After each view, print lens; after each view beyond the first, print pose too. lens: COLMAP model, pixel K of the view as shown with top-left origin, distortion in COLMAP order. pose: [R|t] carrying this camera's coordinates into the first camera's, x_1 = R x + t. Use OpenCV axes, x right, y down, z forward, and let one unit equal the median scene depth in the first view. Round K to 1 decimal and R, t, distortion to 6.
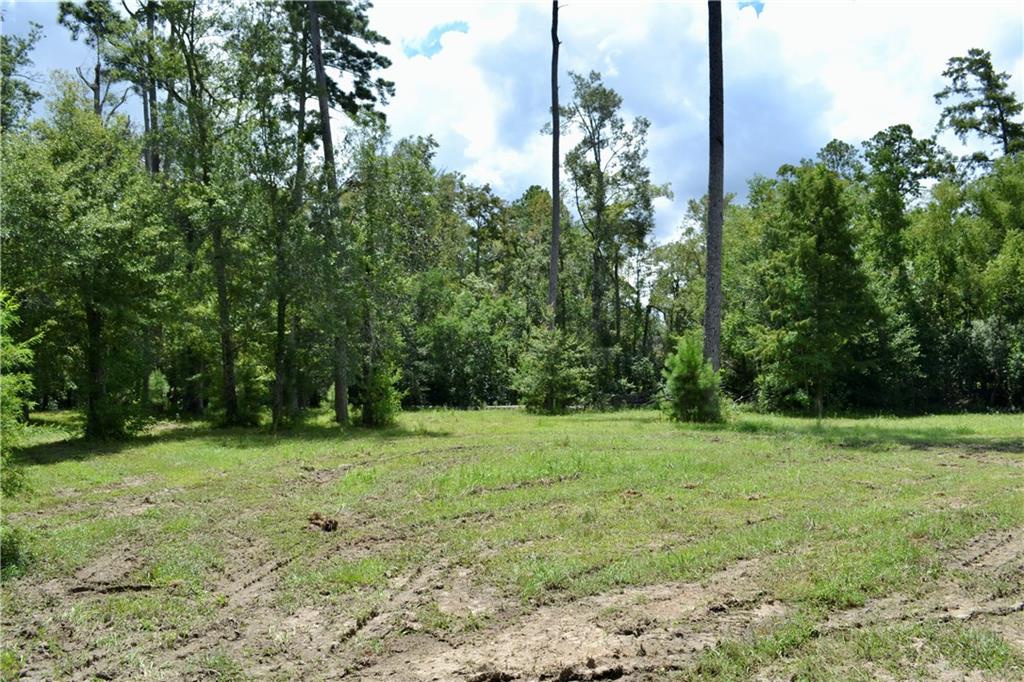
lens RADIAL K [[807.8, 0, 511.1], [0, 807.8, 357.0], [0, 0, 1]] dist [-0.084326, 0.013997]
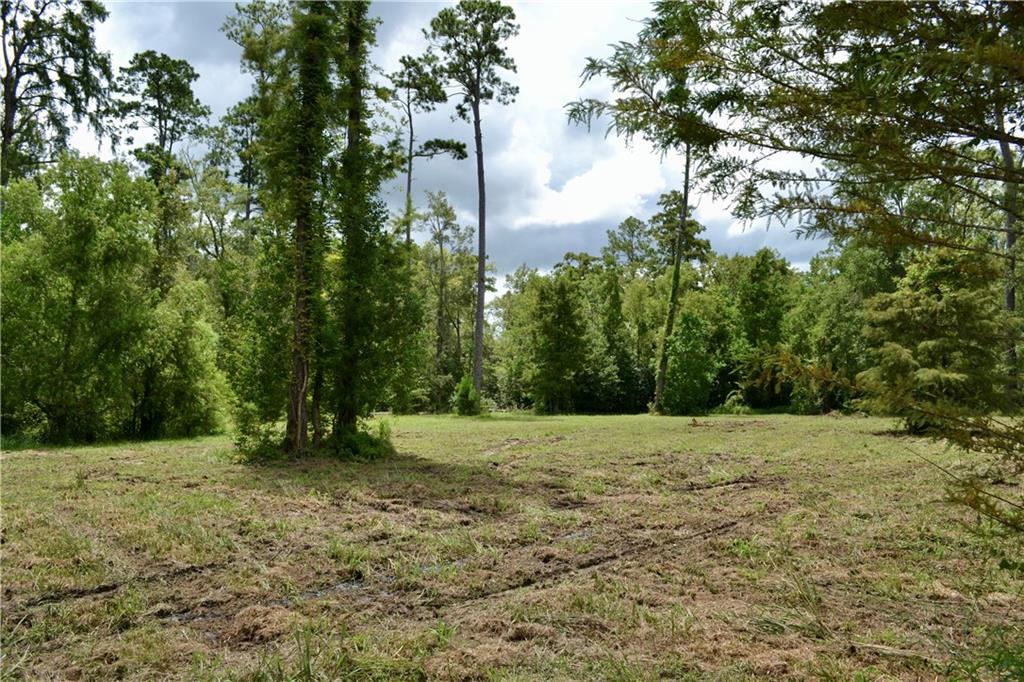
lens RADIAL K [[807.8, 0, 511.1], [0, 807.8, 357.0], [0, 0, 1]] dist [-0.084326, 0.013997]
pose [[0.989984, 0.004485, 0.141105, 0.024868], [-0.002193, 0.999863, -0.016395, -0.020840], [-0.141159, 0.015922, 0.989859, -0.589632]]
